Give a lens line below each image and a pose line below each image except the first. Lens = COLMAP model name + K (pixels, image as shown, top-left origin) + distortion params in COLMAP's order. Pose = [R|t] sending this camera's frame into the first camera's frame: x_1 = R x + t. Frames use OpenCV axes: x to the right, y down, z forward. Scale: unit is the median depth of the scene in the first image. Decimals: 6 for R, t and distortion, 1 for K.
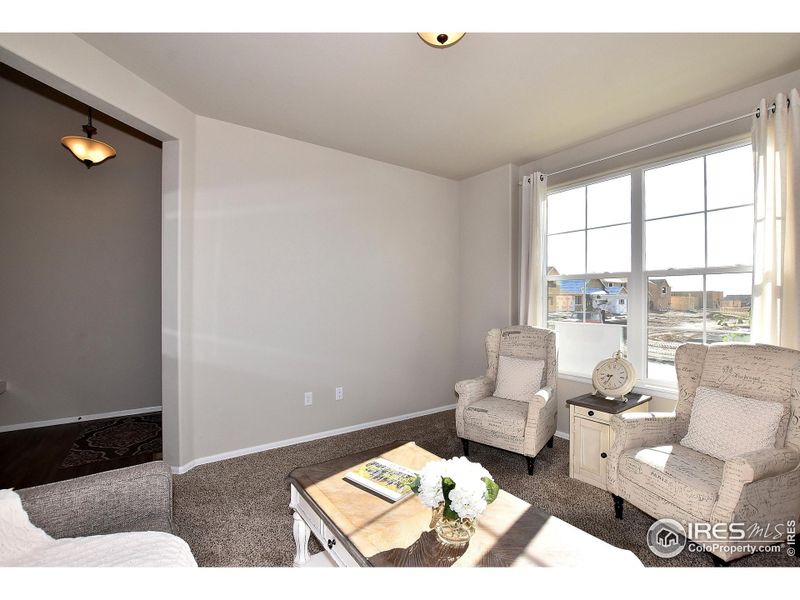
lens RADIAL K [[361.7, 0, 395.3], [0, 361.7, 296.2], [0, 0, 1]] dist [-0.022094, 0.000119]
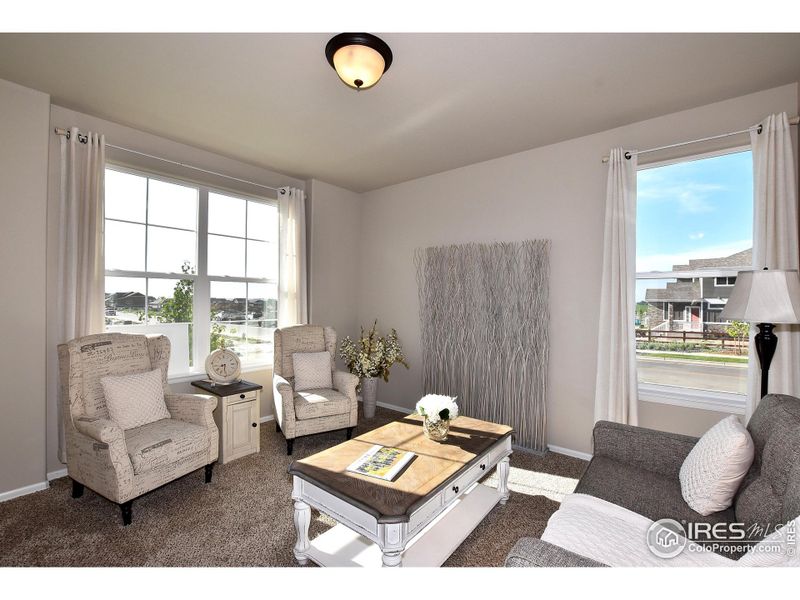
lens RADIAL K [[361.7, 0, 400.5], [0, 361.7, 301.5], [0, 0, 1]] dist [-0.022094, 0.000119]
pose [[-0.292456, -0.003633, 0.956272, -0.689364], [-0.014570, 0.999894, -0.000657, 0.007271], [-0.956168, -0.014126, -0.292478, 0.802081]]
